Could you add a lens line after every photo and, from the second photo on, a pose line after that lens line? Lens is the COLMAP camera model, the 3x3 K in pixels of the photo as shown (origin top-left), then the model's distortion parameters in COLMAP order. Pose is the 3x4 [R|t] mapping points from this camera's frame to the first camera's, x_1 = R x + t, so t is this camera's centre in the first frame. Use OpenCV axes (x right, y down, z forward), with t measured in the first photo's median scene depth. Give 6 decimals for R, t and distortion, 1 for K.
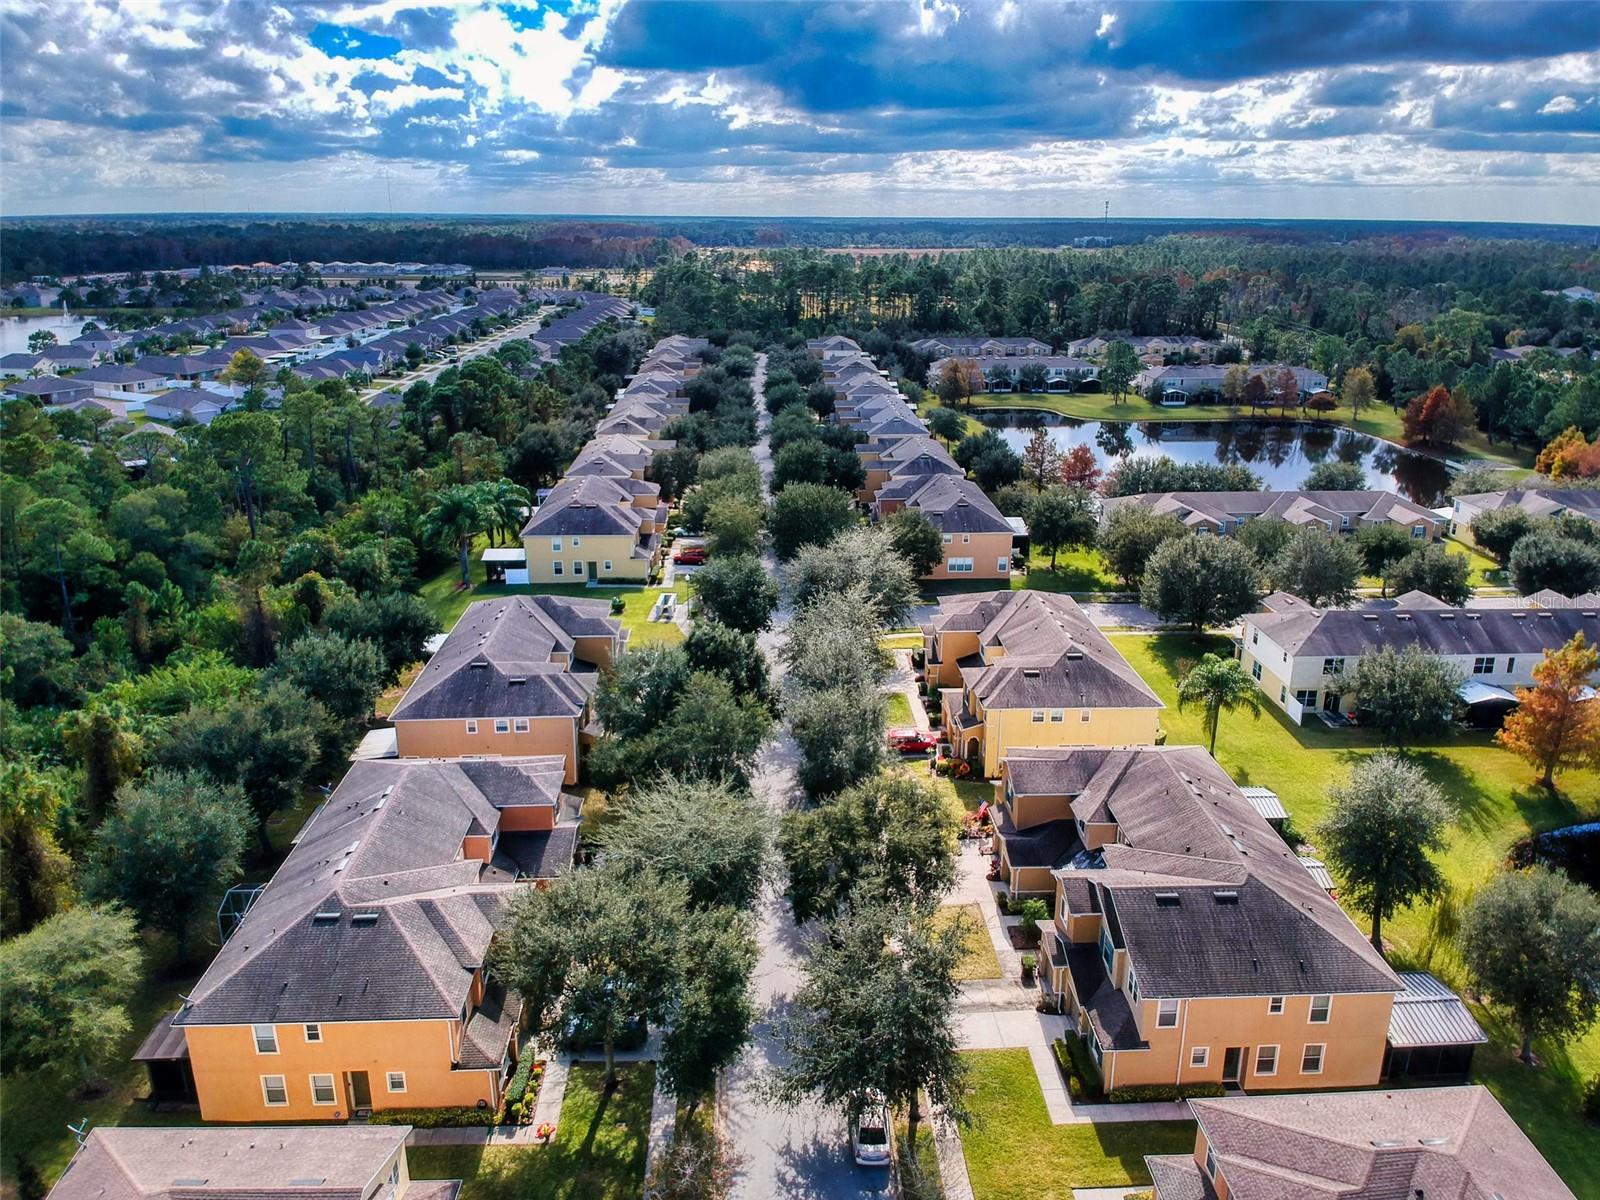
lens RADIAL K [[1161.0, 0, 800.0], [0, 1161.0, 600.0], [0, 0, 1]] dist [0.079510, -0.145524]
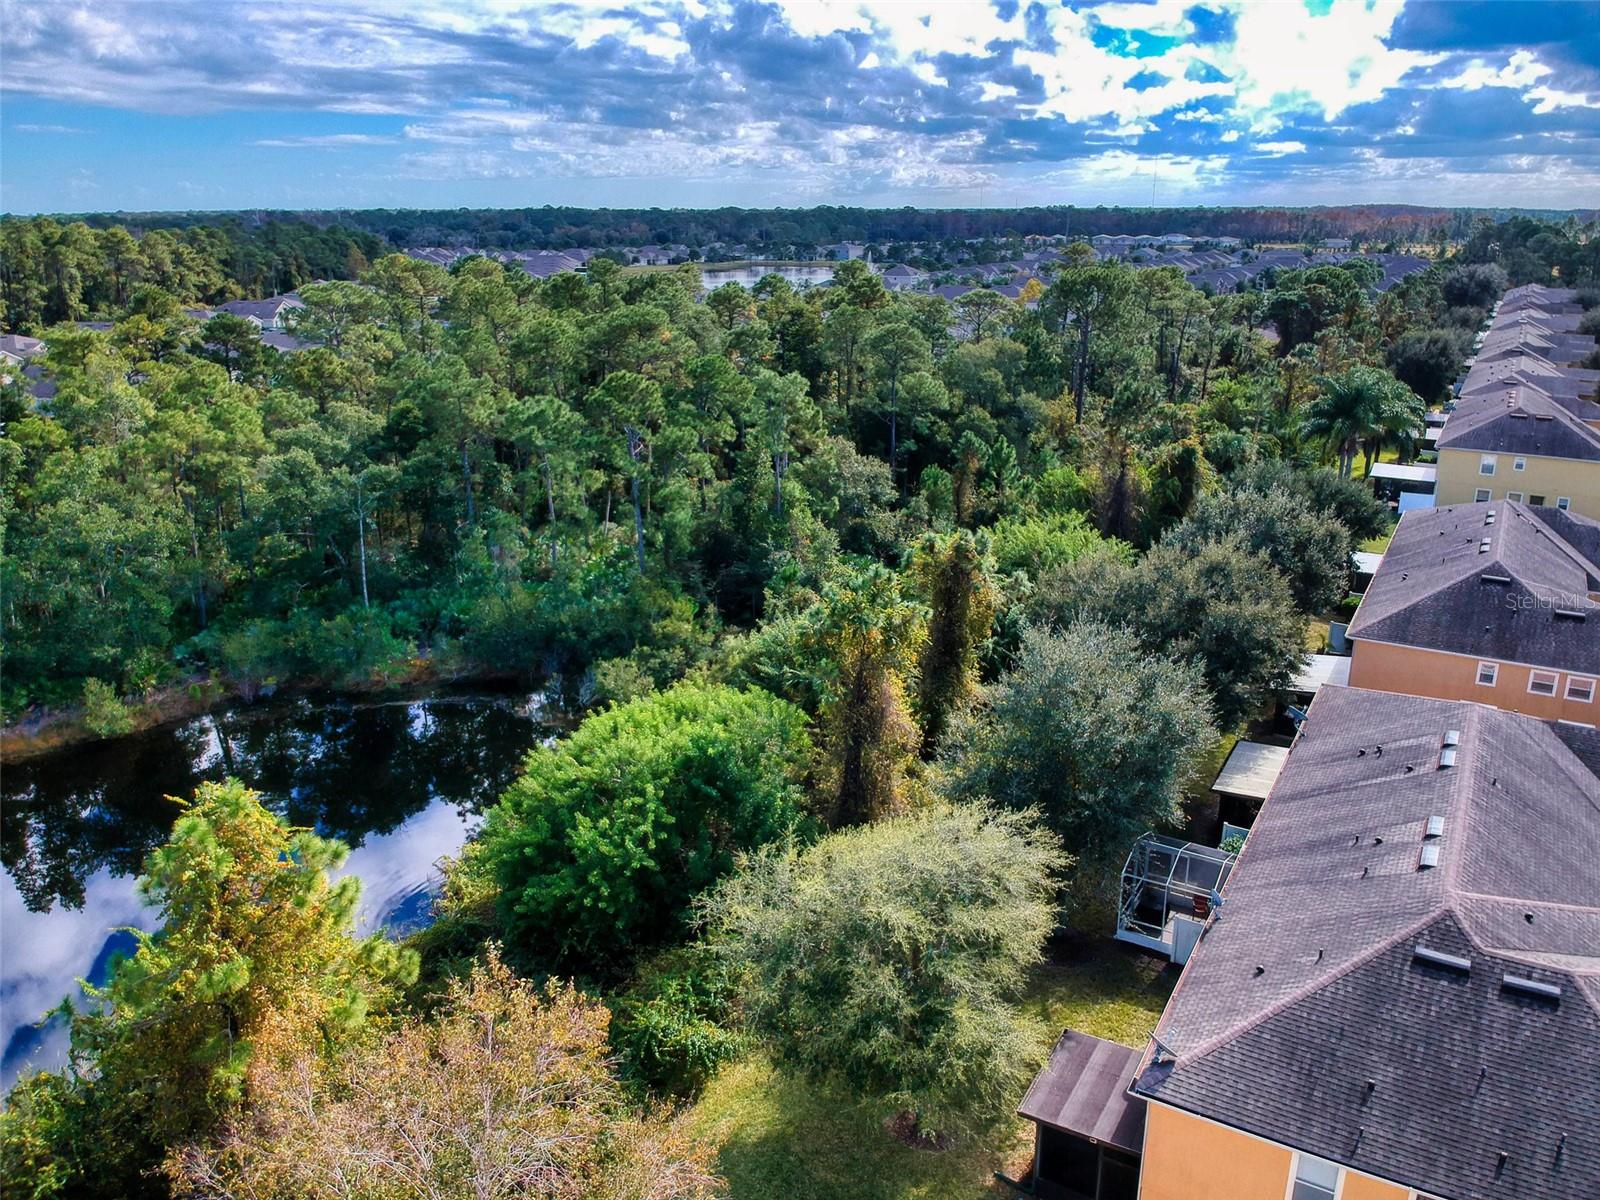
lens RADIAL K [[1161.0, 0, 800.0], [0, 1161.0, 600.0], [0, 0, 1]] dist [0.079510, -0.145524]
pose [[0.829822, 0.161372, -0.534186, -0.247816], [-0.158559, 0.986003, 0.051550, 0.092280], [0.535027, 0.041923, 0.843794, 0.294947]]
